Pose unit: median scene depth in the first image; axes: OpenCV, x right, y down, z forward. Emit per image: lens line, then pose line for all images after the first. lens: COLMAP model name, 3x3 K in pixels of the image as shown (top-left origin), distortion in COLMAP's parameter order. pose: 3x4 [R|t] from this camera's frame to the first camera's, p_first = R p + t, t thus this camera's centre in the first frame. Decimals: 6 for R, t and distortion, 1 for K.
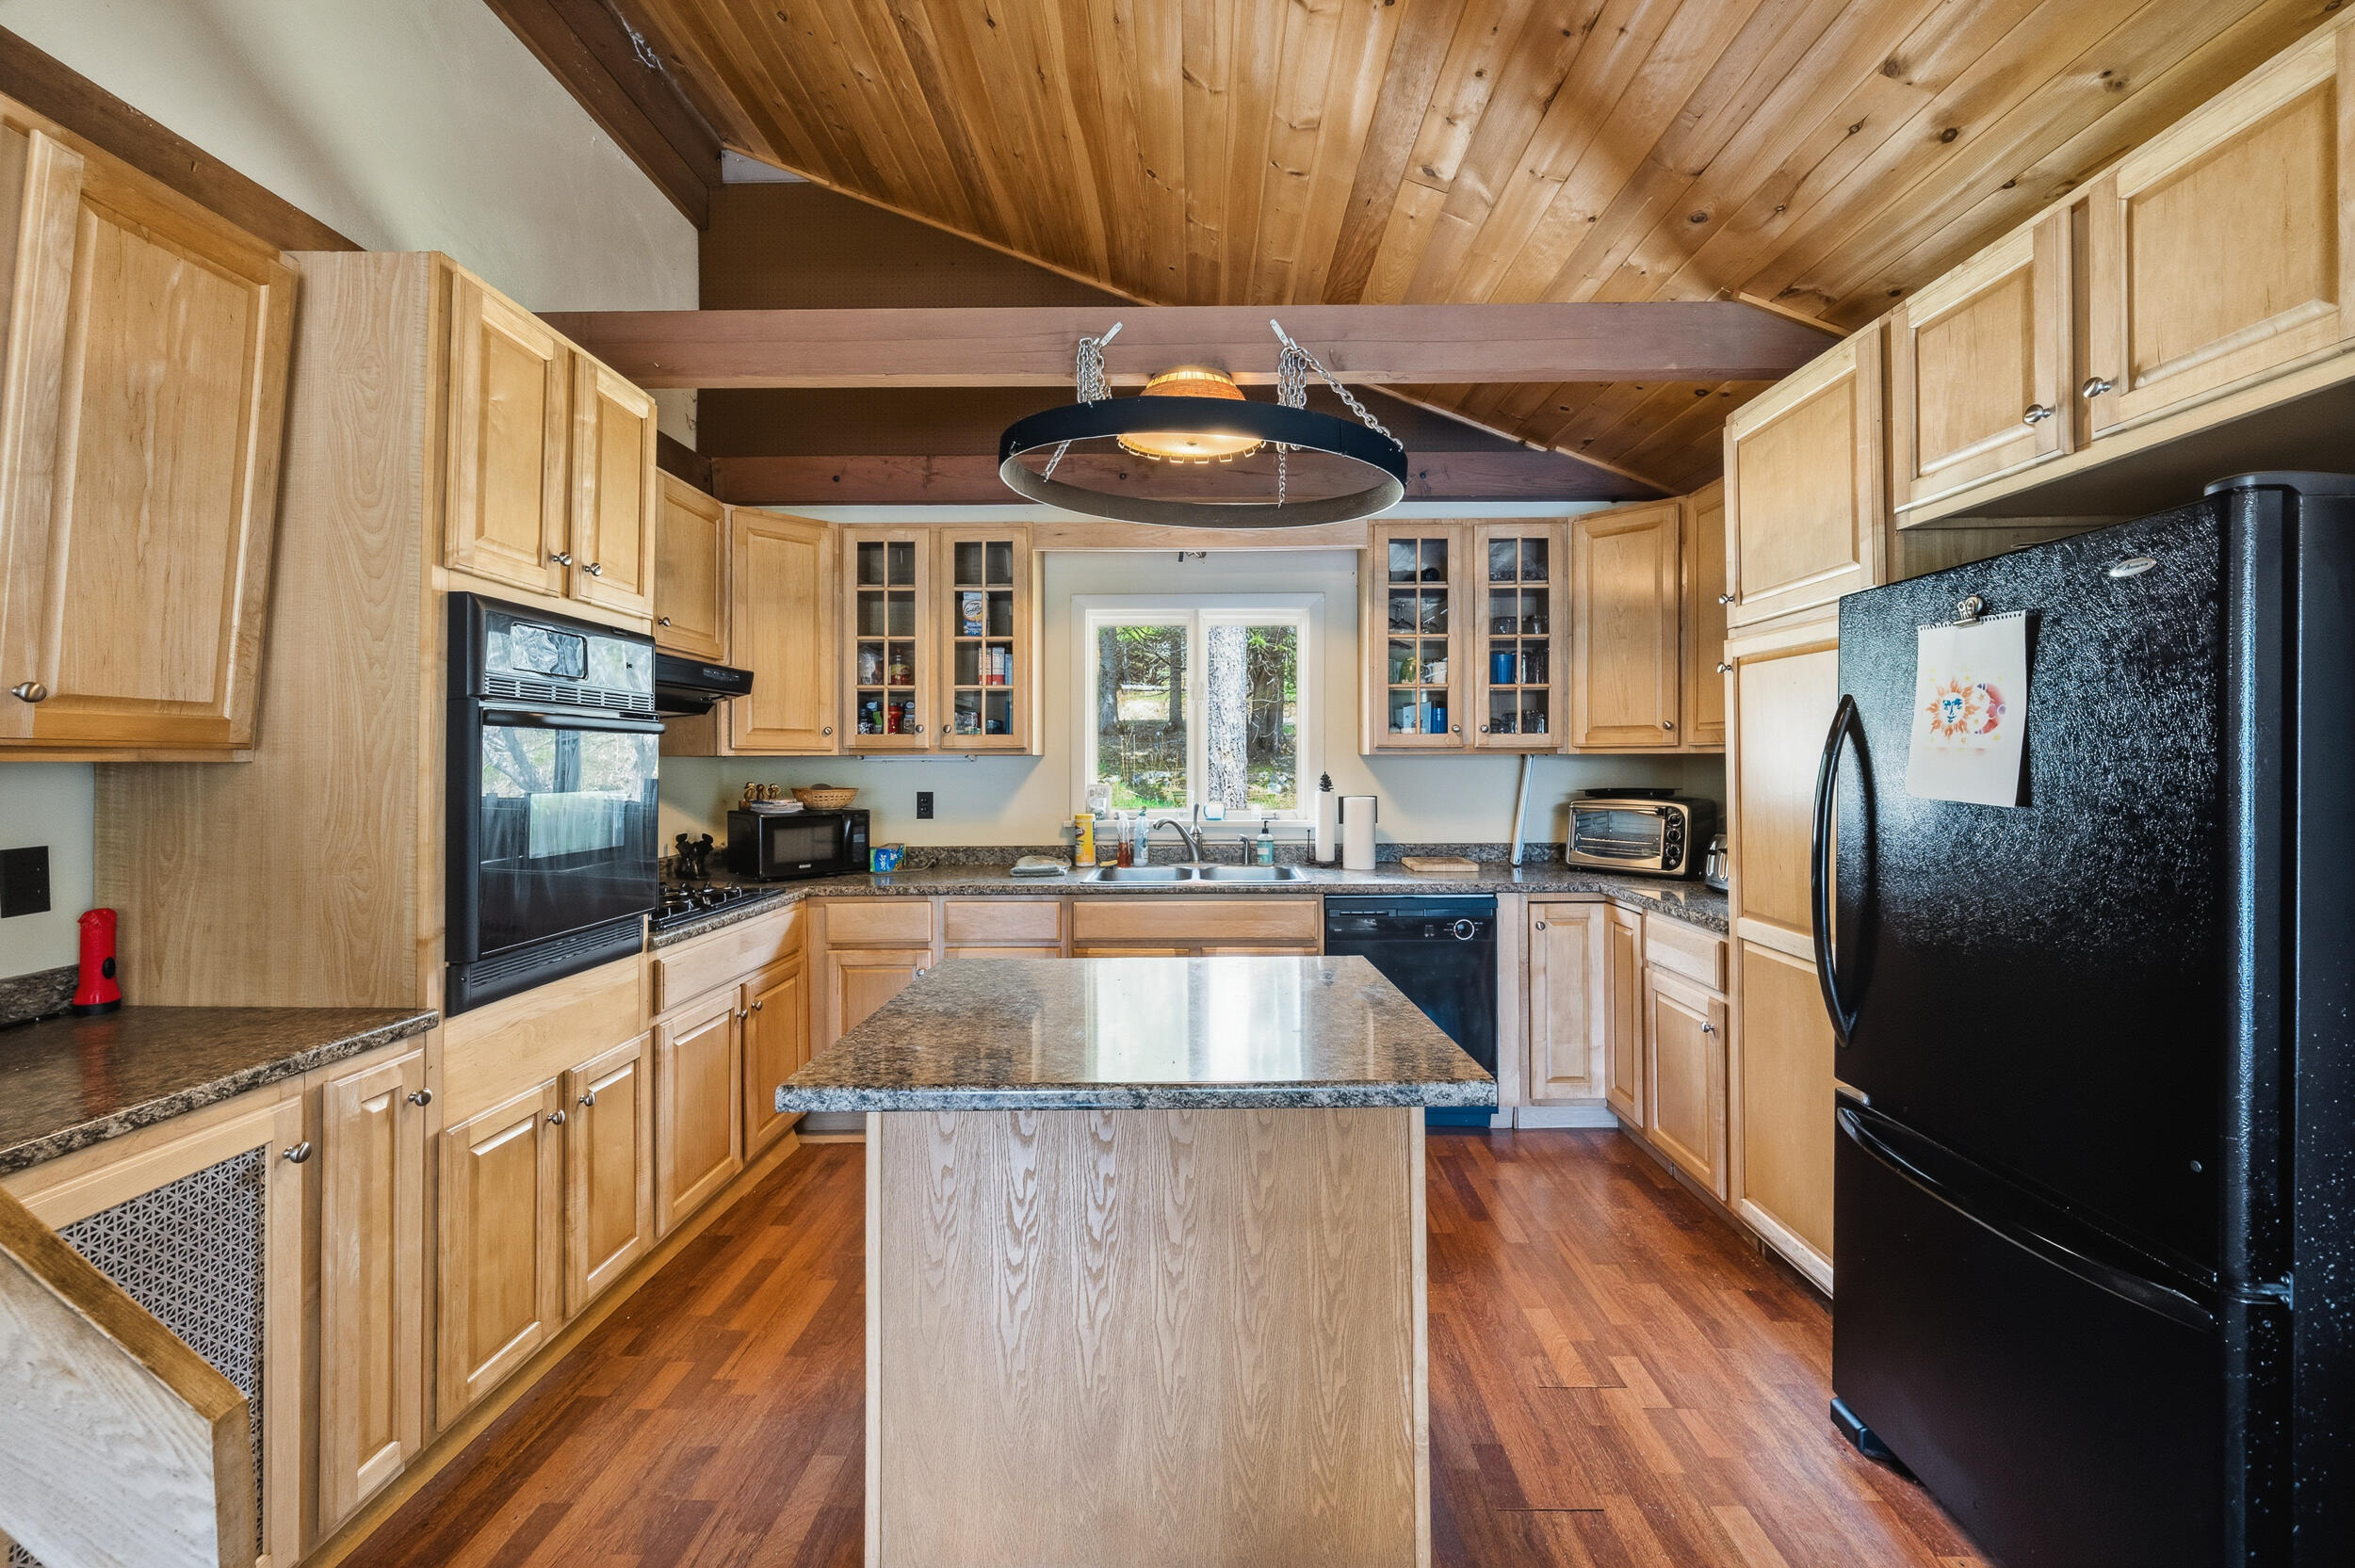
lens RADIAL K [[919.2, 0, 1190.0], [0, 919.2, 756.7], [0, 0, 1]] dist [-0.000936, 0.000565]
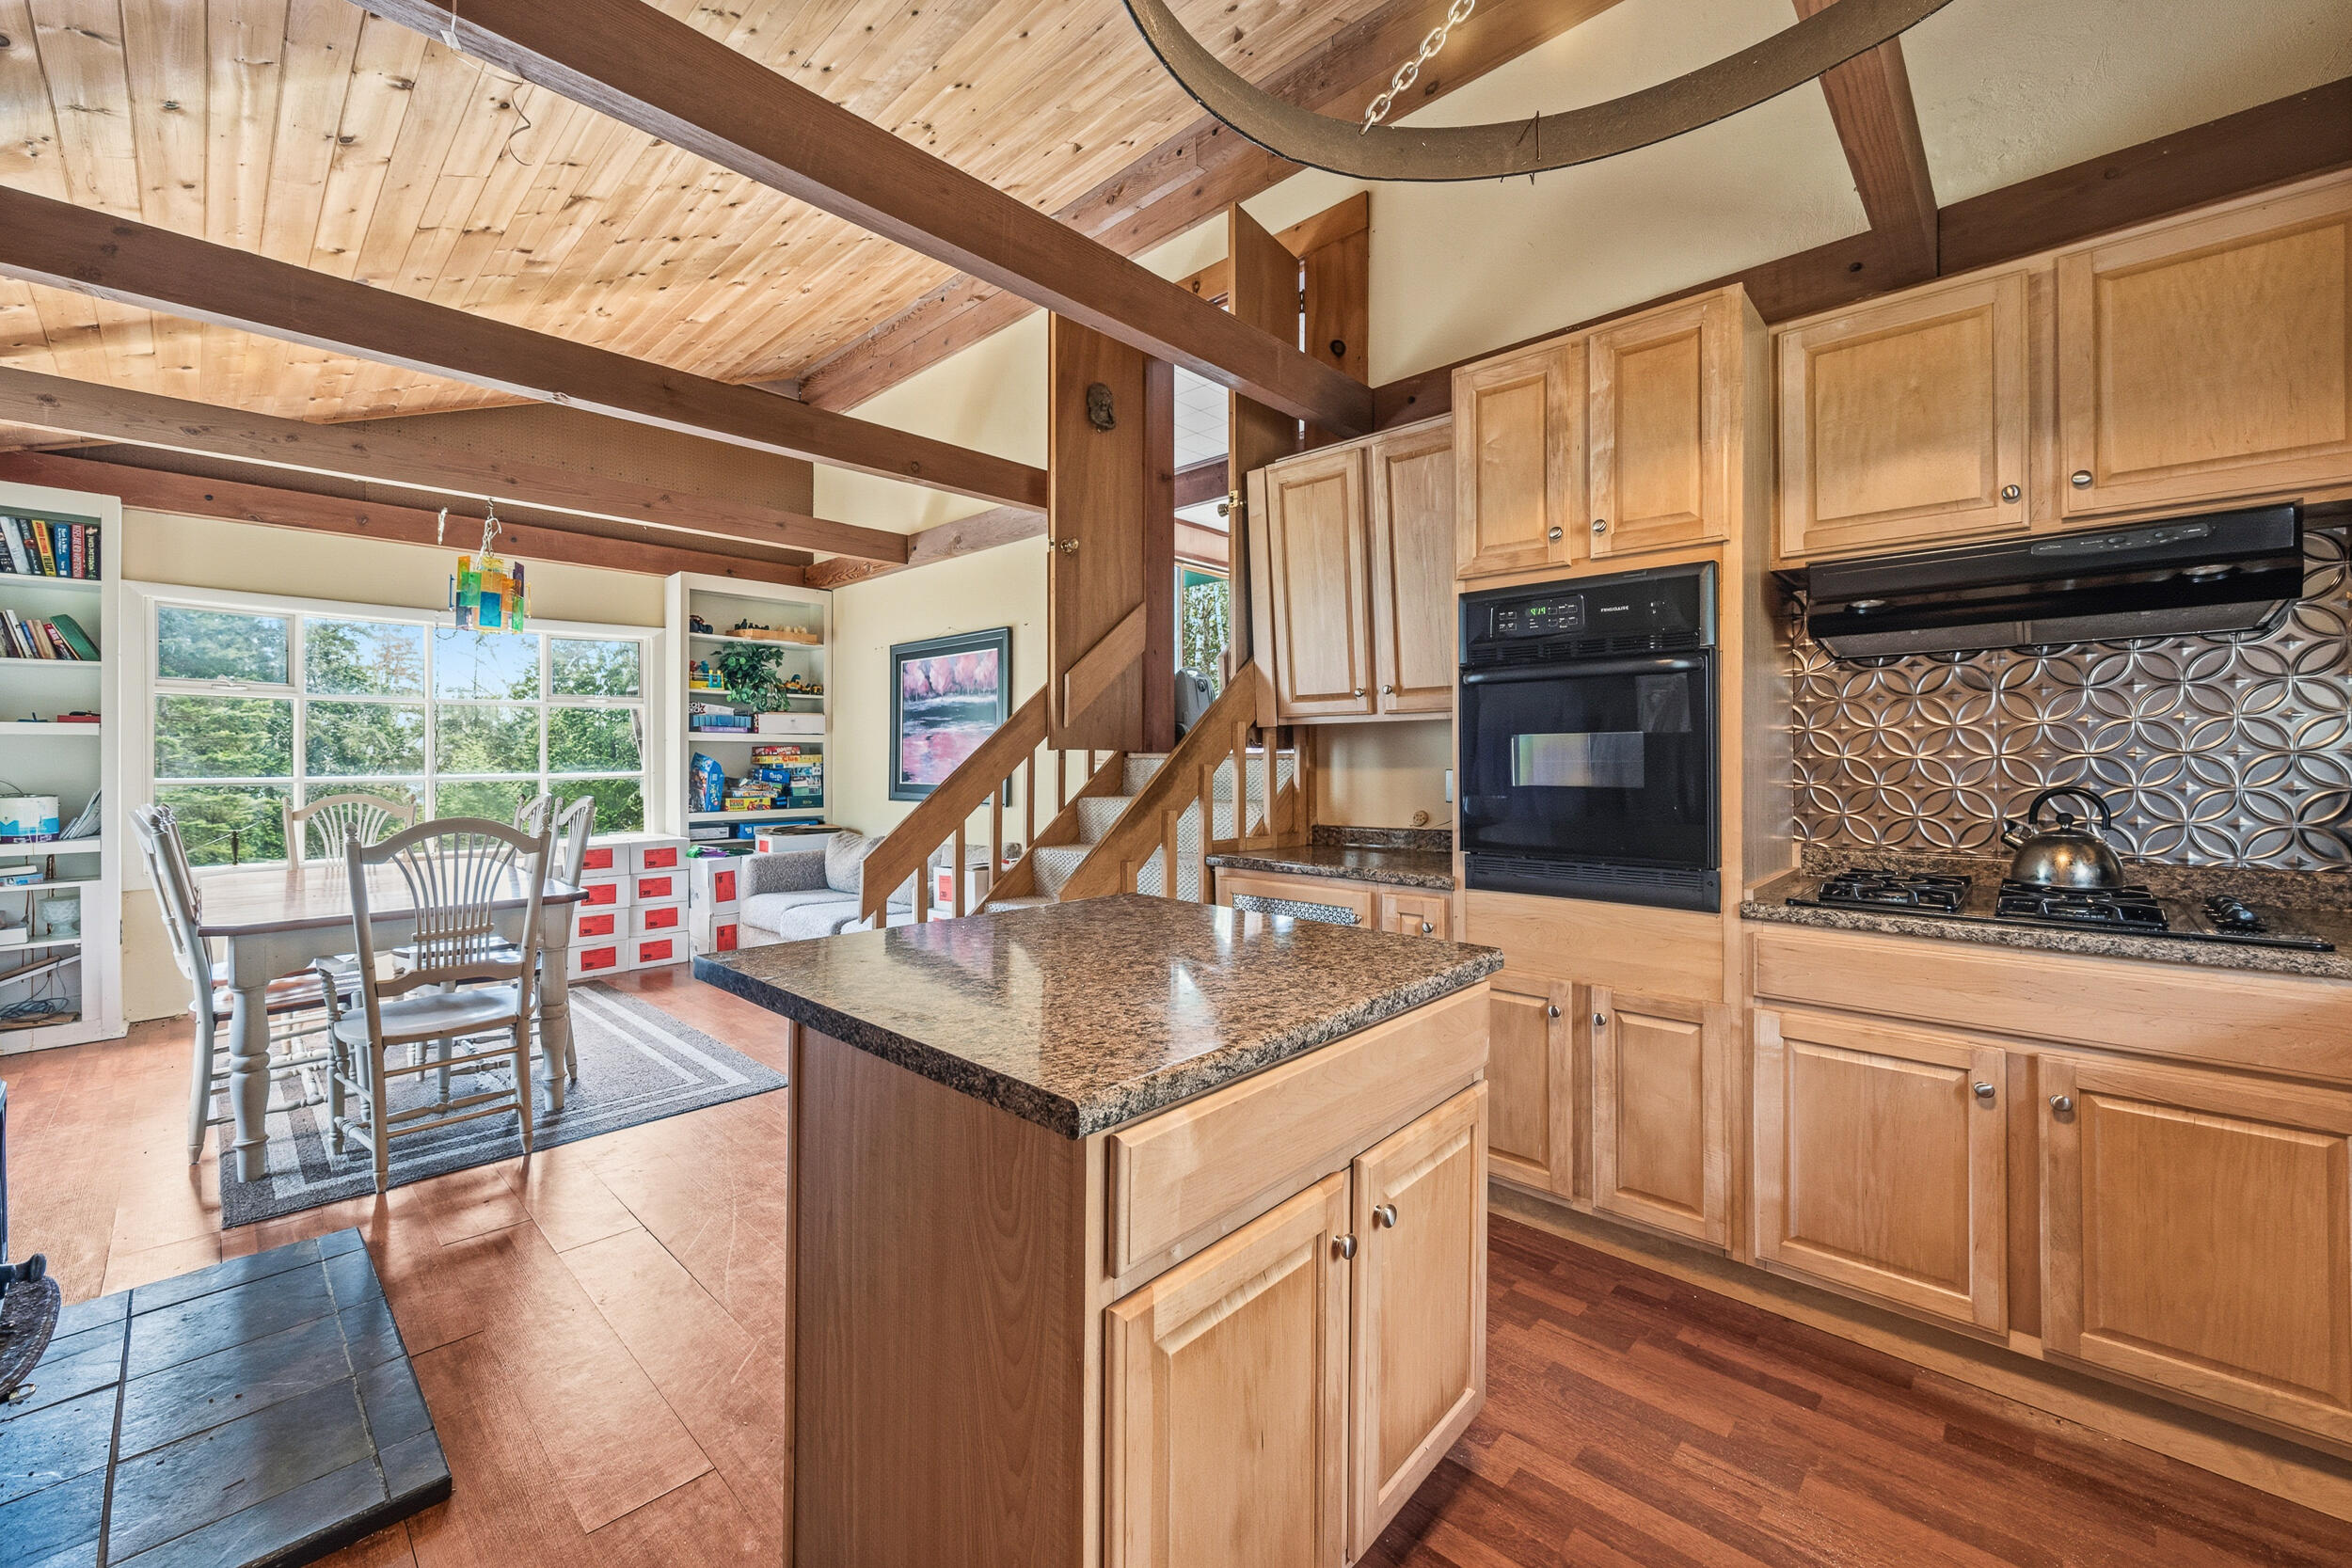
lens RADIAL K [[918.1, 0, 1169.9], [0, 918.1, 767.9], [0, 0, 1]] dist [-0.000936, 0.000565]
pose [[-0.681542, 0.007099, -0.731745, 0.399325], [0.006309, 0.999973, 0.003825, 0.058948], [0.731752, -0.002010, -0.681568, 1.142921]]
